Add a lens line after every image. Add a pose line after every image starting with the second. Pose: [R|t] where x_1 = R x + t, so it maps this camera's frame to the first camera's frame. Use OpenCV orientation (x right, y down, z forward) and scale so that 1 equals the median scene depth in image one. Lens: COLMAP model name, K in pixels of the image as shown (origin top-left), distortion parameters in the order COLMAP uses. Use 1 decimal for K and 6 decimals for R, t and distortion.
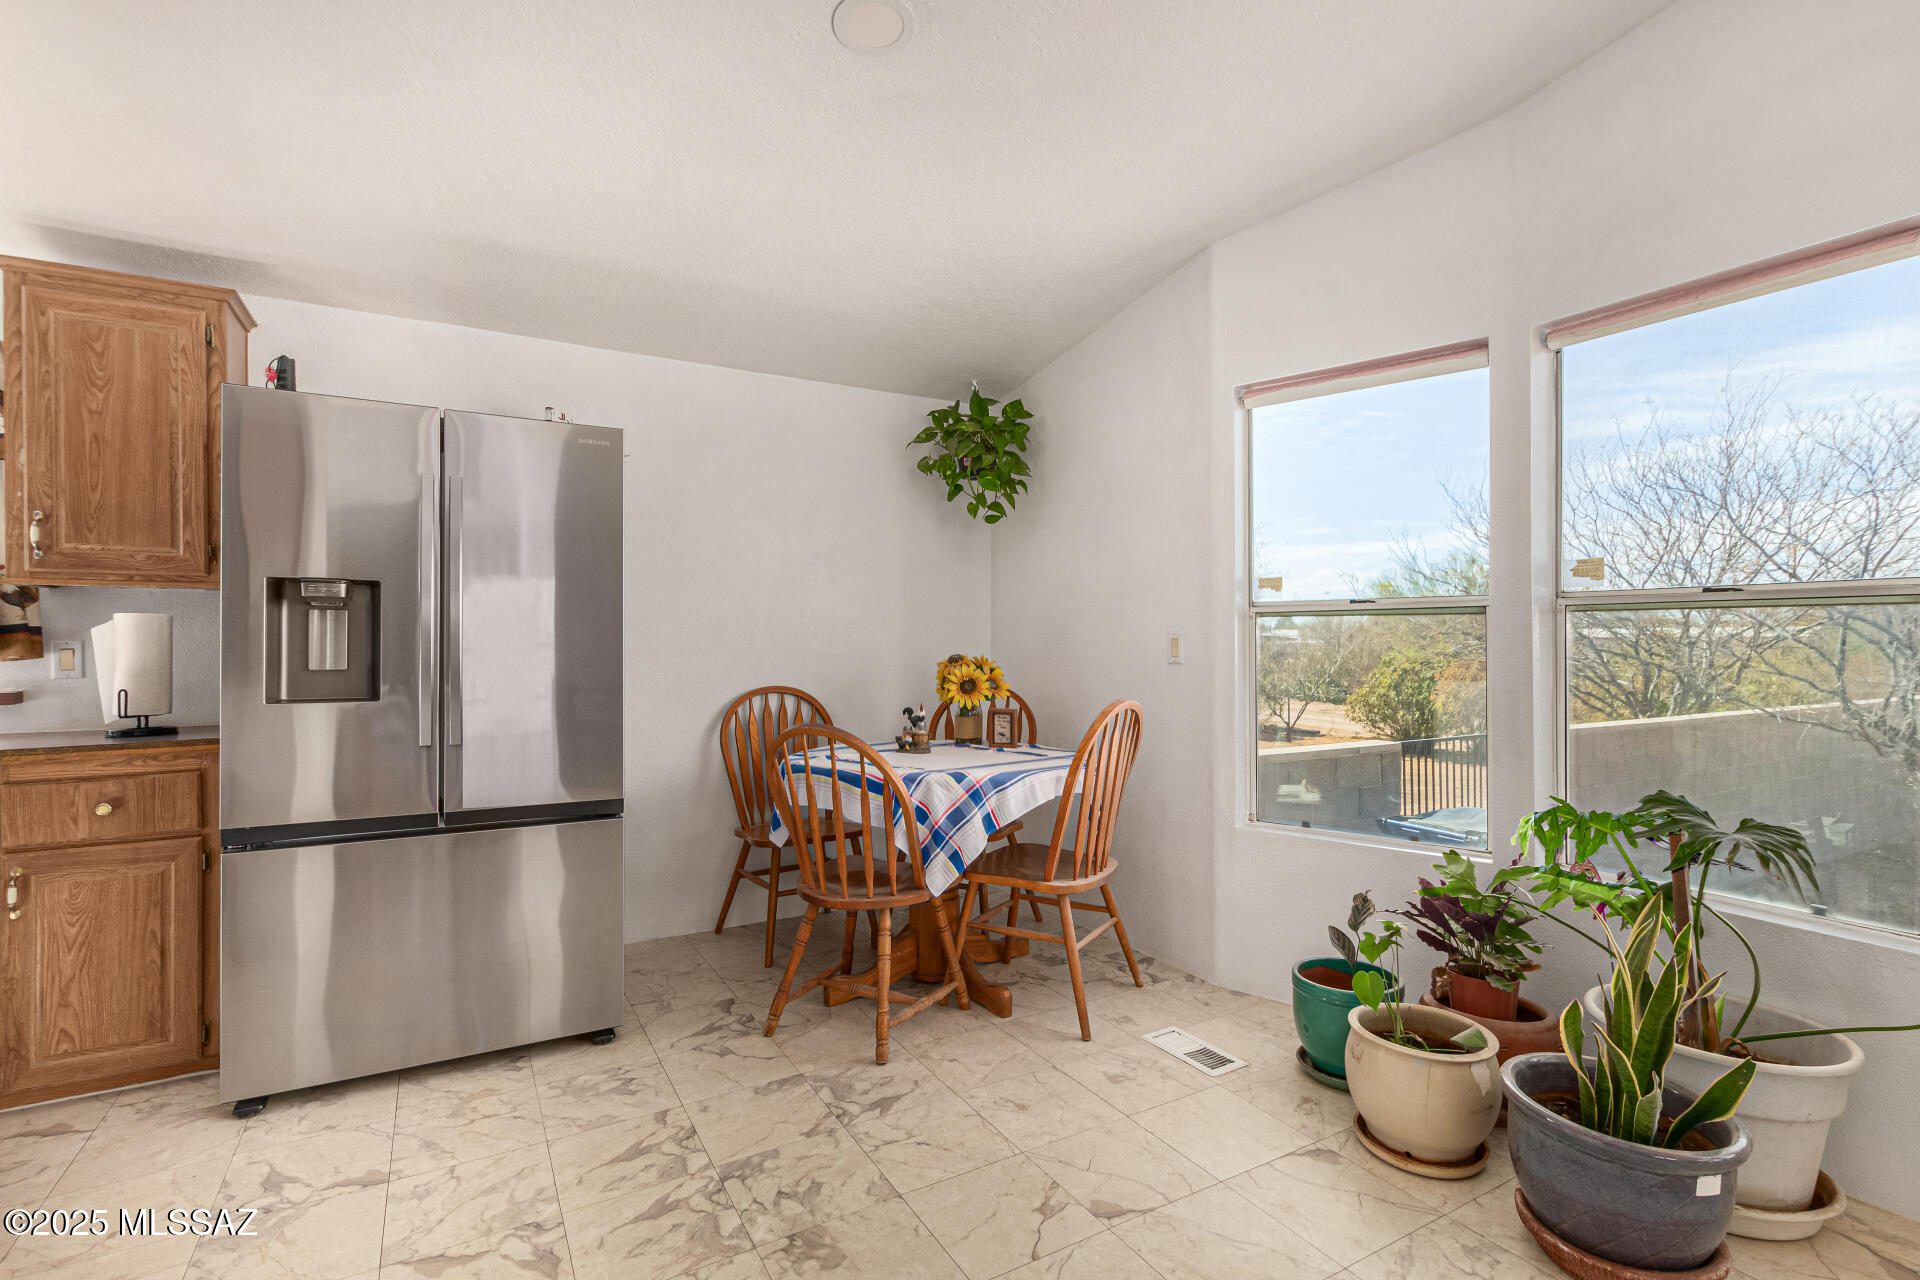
lens RADIAL K [[922.1, 0, 960.0], [0, 922.1, 640.0], [0, 0, 1]] dist [0.000302, 0.000006]
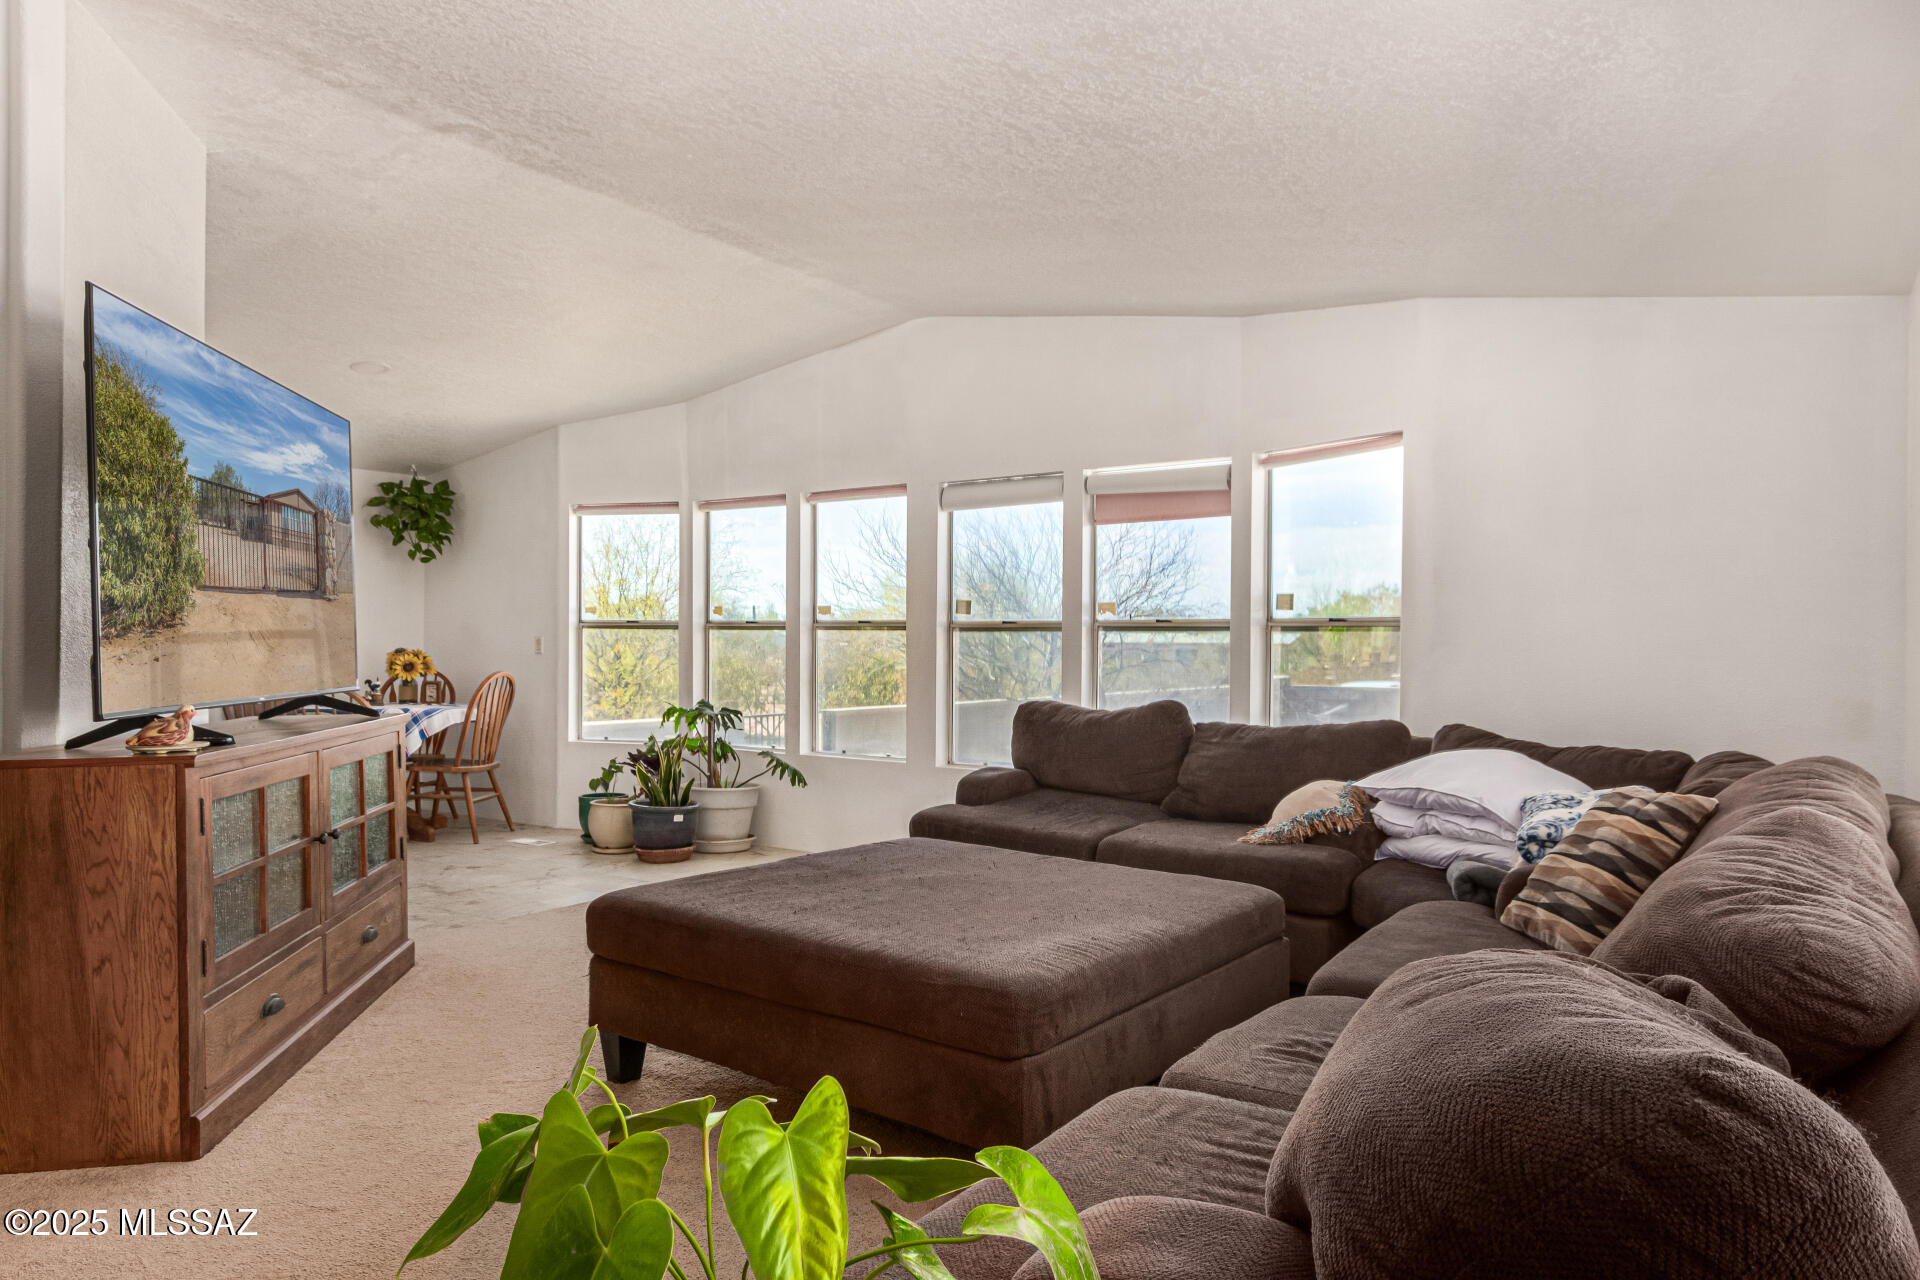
lens RADIAL K [[1170.2, 0, 960.0], [0, 1170.2, 640.0], [0, 0, 1]] dist [0.005795, 0.001656]
pose [[0.893926, 0.008778, 0.448129, -0.047229], [-0.009499, 0.999955, -0.000640, -0.005755], [-0.448114, -0.003685, 0.893969, -1.256194]]
